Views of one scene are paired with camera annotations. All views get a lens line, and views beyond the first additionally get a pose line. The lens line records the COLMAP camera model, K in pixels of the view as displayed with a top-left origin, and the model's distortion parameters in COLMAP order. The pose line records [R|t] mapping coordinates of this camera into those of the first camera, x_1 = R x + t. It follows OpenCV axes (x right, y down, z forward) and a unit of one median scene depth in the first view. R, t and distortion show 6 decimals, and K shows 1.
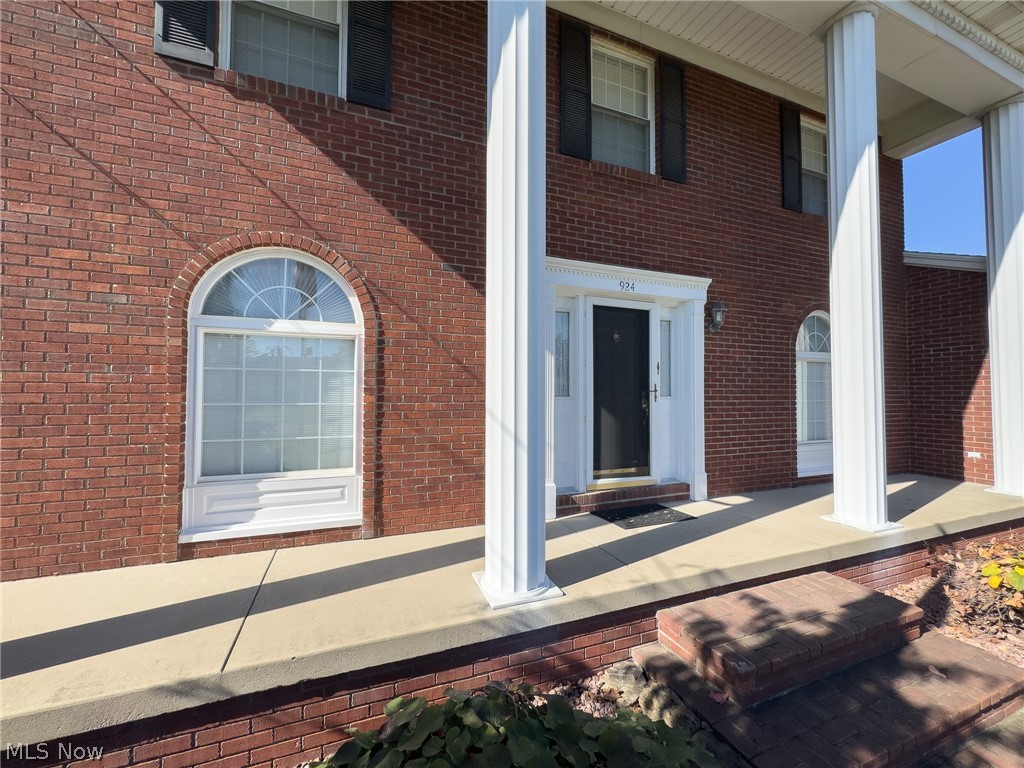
lens RADIAL K [[409.3, 0, 512.0], [0, 409.3, 384.0], [0, 0, 1]] dist [-0.002634, -0.000081]
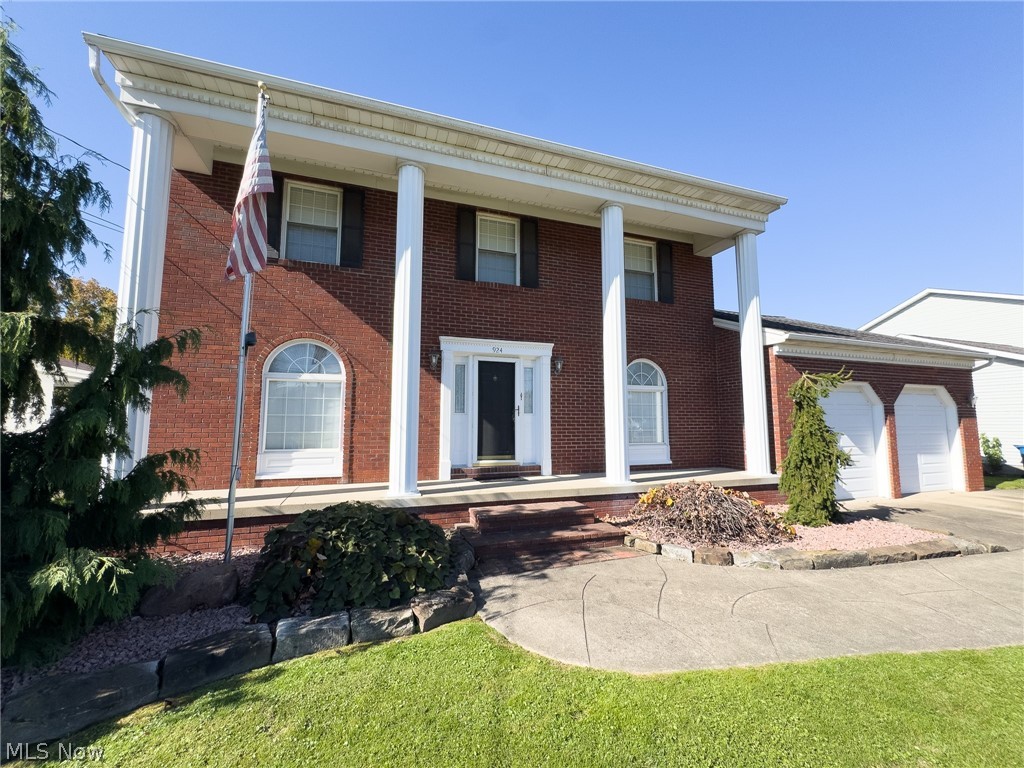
lens RADIAL K [[409.3, 0, 512.0], [0, 409.3, 384.0], [0, 0, 1]] dist [-0.002634, -0.000081]
pose [[0.998951, -0.005103, -0.045511, 0.529248], [0.002083, 0.997807, -0.066161, 0.030125], [0.045749, 0.065997, 0.996771, -0.931116]]
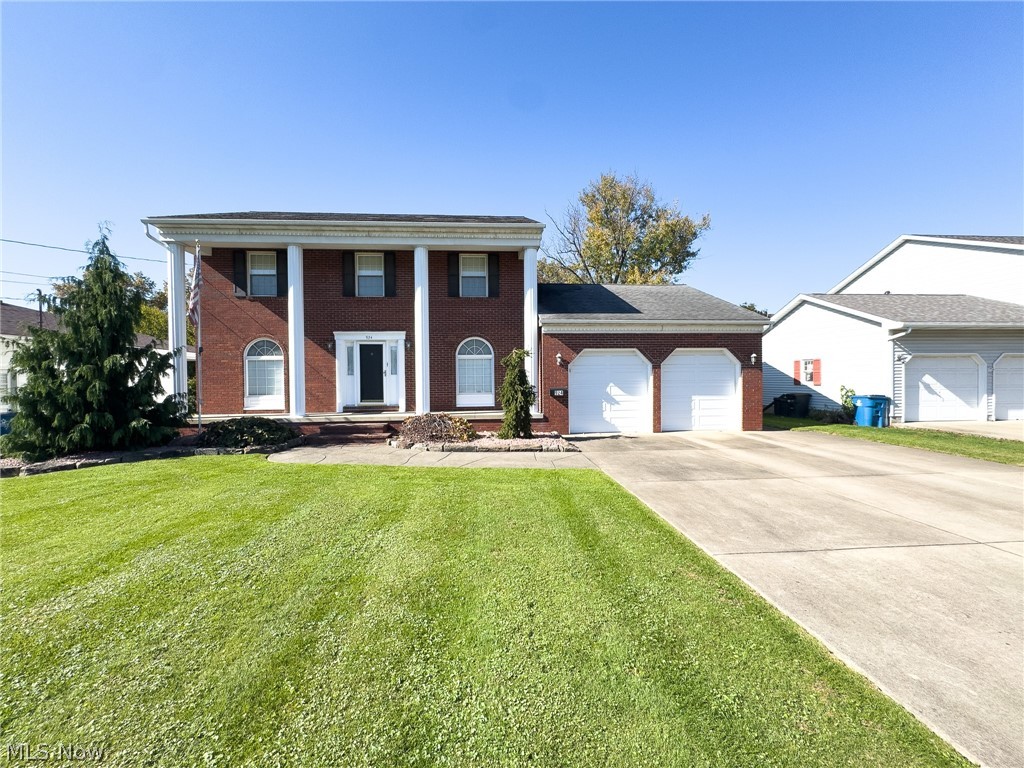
lens RADIAL K [[414.4, 0, 500.7], [0, 414.4, 386.0], [0, 0, 1]] dist [0.000004, 0.000029]
pose [[0.955354, -0.007081, -0.295379, 2.596298], [0.019653, 0.999022, 0.039615, 0.013839], [0.294809, -0.043652, 0.954558, -1.998075]]
